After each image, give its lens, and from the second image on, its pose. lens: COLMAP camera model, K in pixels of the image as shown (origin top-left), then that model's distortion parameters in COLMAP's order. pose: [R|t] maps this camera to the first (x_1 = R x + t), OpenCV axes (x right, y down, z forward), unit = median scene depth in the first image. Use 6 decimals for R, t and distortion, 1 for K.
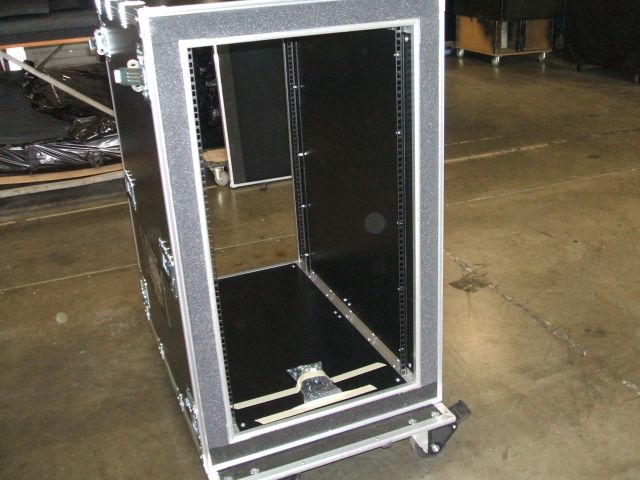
lens RADIAL K [[717.8, 0, 320.3], [0, 717.8, 246.0], [0, 0, 1]] dist [-0.037287, 0.000000]
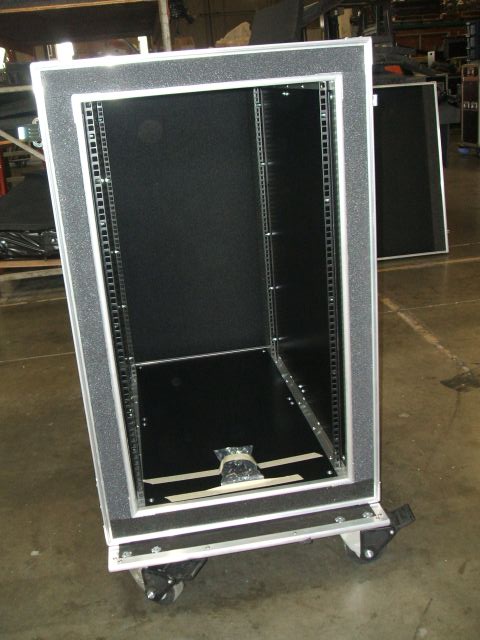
lens RADIAL K [[717.8, 0, 218.9], [0, 717.8, 312.5], [0, 0, 1]] dist [-0.037287, 0.000000]
pose [[0.968276, 0.042287, -0.246280, 0.187559], [-0.058836, 0.996449, -0.060224, 0.047340], [0.242859, 0.072803, 0.967326, 0.070373]]
